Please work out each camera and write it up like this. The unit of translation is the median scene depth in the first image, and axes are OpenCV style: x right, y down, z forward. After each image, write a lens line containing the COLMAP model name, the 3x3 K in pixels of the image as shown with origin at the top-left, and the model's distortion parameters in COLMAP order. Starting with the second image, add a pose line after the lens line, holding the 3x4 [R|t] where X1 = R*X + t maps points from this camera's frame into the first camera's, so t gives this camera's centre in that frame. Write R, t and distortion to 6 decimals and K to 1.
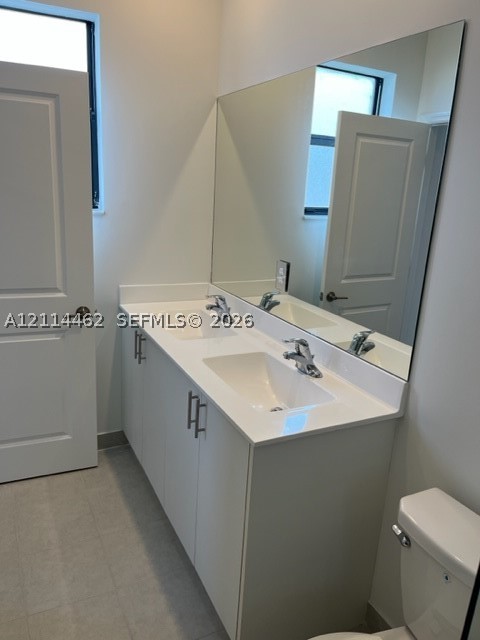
lens RADIAL K [[482.6, 0, 240.3], [0, 482.6, 320.8], [0, 0, 1]] dist [0.011954, 0.003159]
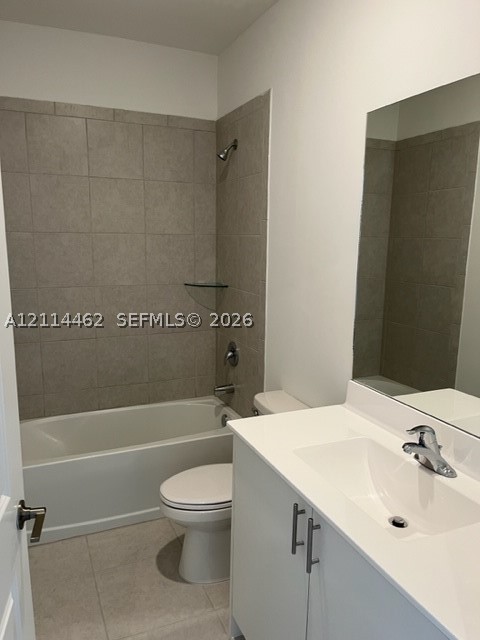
lens RADIAL K [[482.6, 0, 239.3], [0, 482.6, 320.9], [0, 0, 1]] dist [0.011954, 0.003159]
pose [[0.993734, -0.032959, -0.106797, -0.088363], [0.020646, 0.993219, -0.114414, -0.050893], [0.109844, 0.111492, 0.987676, 0.171786]]
